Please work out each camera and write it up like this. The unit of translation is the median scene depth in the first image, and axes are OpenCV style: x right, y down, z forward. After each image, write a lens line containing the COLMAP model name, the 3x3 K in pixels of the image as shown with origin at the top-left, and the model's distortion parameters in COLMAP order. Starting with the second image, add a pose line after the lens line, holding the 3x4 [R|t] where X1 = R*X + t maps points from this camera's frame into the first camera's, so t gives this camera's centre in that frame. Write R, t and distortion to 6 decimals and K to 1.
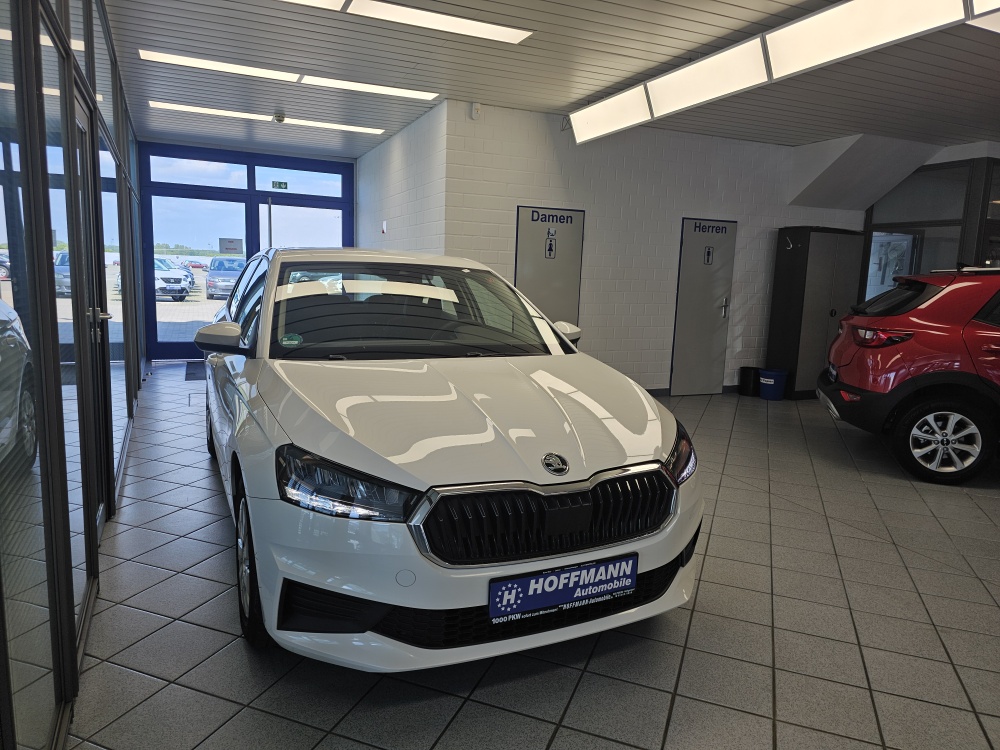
lens RADIAL K [[682.9, 0, 492.8], [0, 682.9, 374.4], [0, 0, 1]] dist [0.084141, -0.090420]
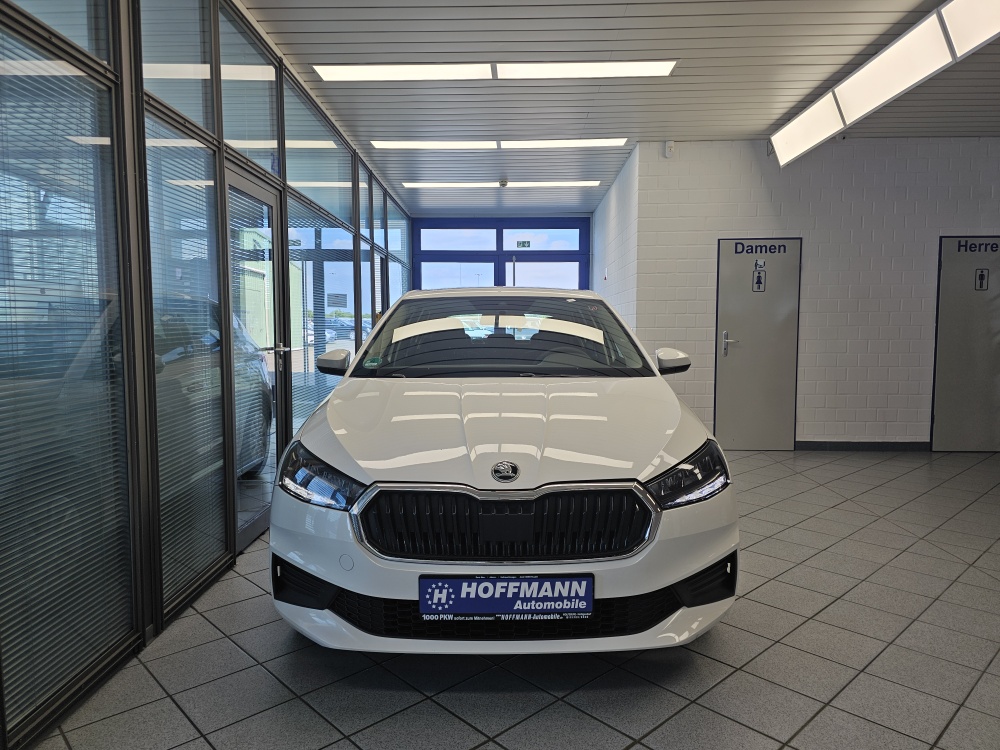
lens RADIAL K [[682.9, 0, 492.8], [0, 682.9, 374.4], [0, 0, 1]] dist [0.084141, -0.090420]
pose [[0.901043, -0.002946, -0.433719, 0.502720], [-0.032507, 0.996706, -0.074303, 0.062982], [0.432509, 0.081049, 0.897979, 0.078753]]
